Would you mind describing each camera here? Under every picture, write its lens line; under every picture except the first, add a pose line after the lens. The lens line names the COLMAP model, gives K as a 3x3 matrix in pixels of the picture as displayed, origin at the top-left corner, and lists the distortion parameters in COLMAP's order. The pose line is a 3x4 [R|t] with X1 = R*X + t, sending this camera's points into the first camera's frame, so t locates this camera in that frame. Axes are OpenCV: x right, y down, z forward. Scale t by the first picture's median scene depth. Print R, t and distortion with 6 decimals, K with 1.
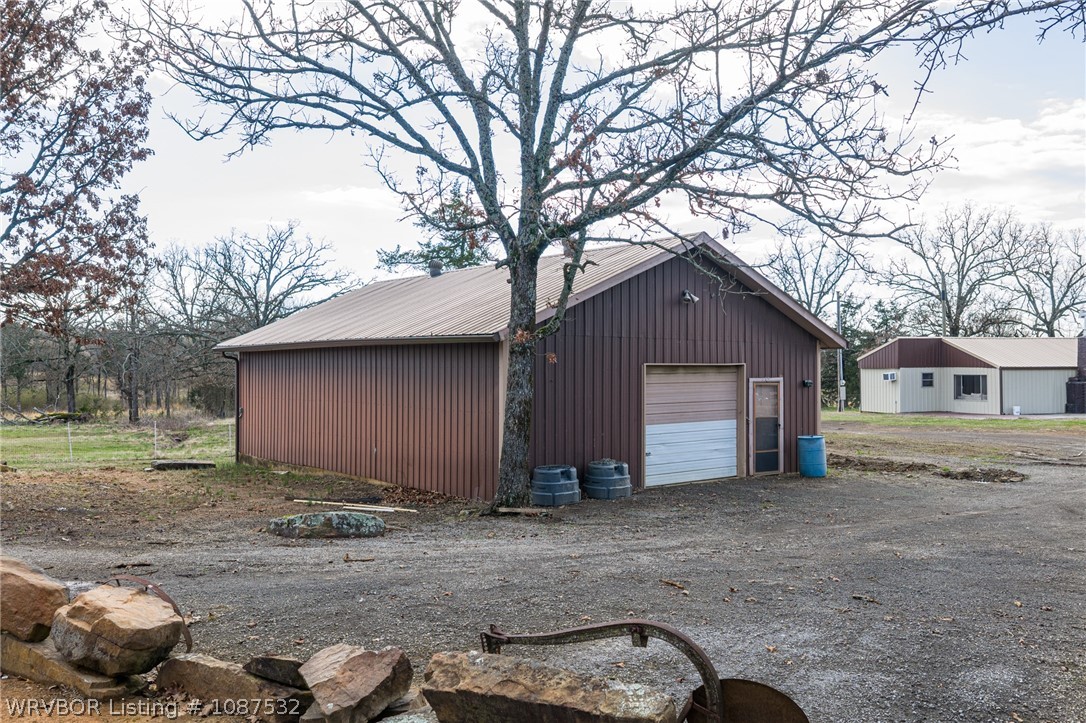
lens RADIAL K [[907.9, 0, 538.3], [0, 907.9, 360.6], [0, 0, 1]] dist [0.016634, -0.022891]
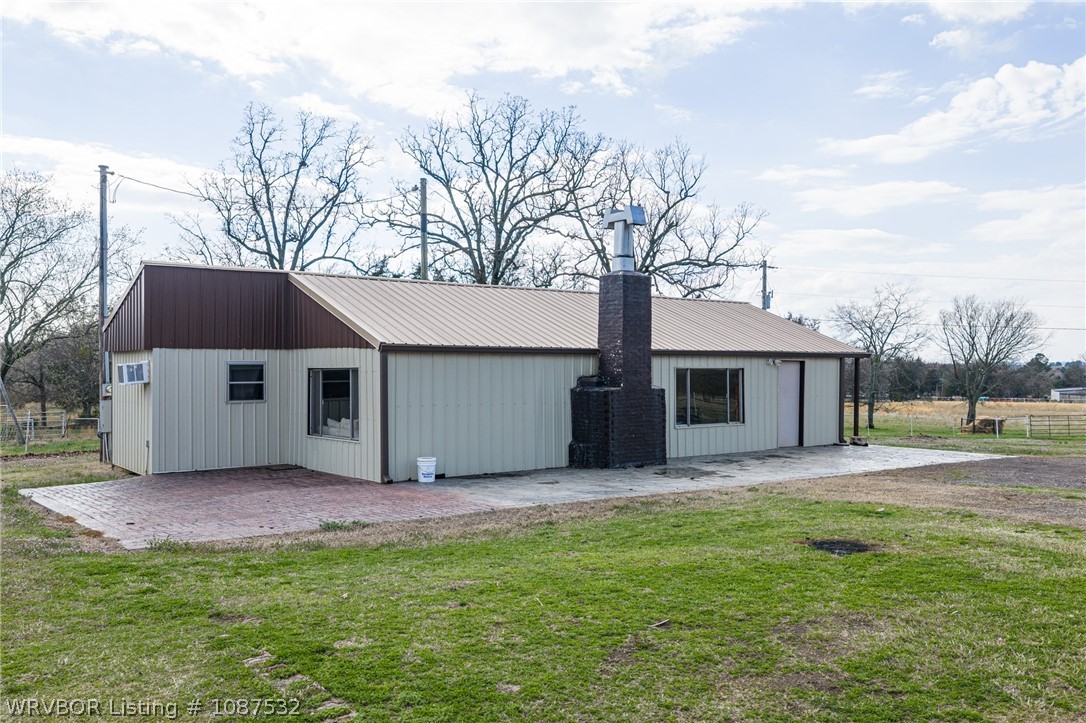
lens RADIAL K [[907.9, 0, 545.1], [0, 907.9, 364.8], [0, 0, 1]] dist [0.016634, -0.022891]
pose [[0.936746, 0.006999, 0.349939, 0.410980], [-0.006513, 0.999975, -0.002568, 0.013929], [-0.349948, 0.000126, 0.936769, 0.606942]]
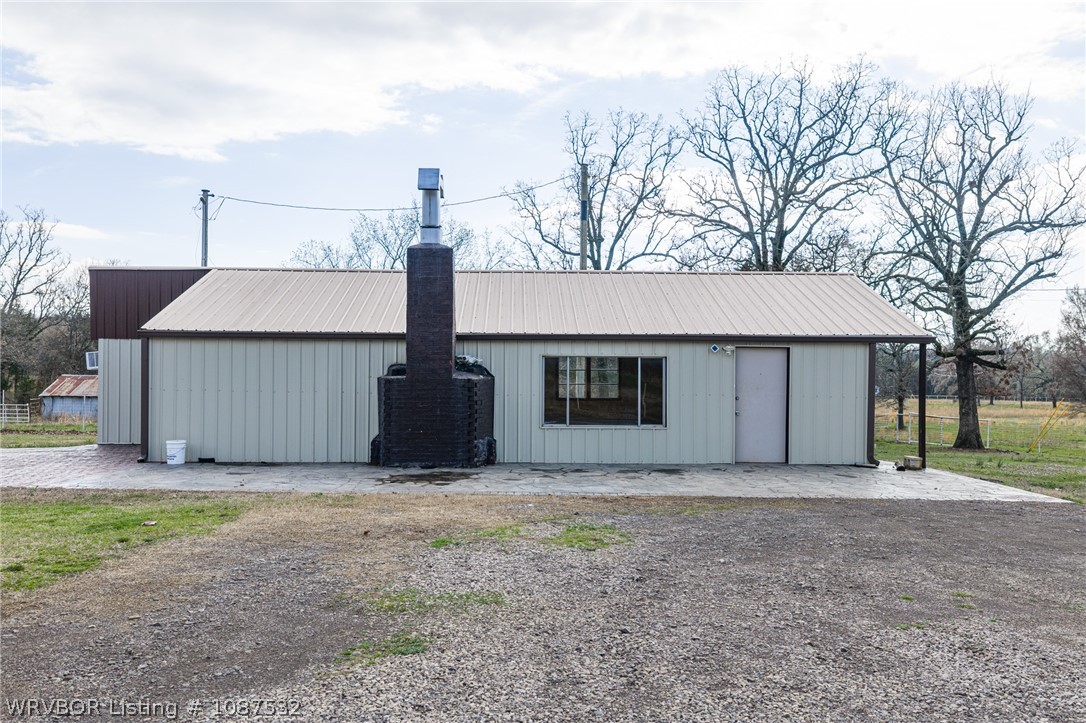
lens RADIAL K [[907.9, 0, 544.7], [0, 907.9, 360.8], [0, 0, 1]] dist [0.016634, -0.022891]
pose [[0.962139, 0.008375, -0.272430, 0.702642], [-0.009890, 0.999942, -0.004188, 0.017291], [0.272379, 0.006724, 0.962166, 0.641228]]
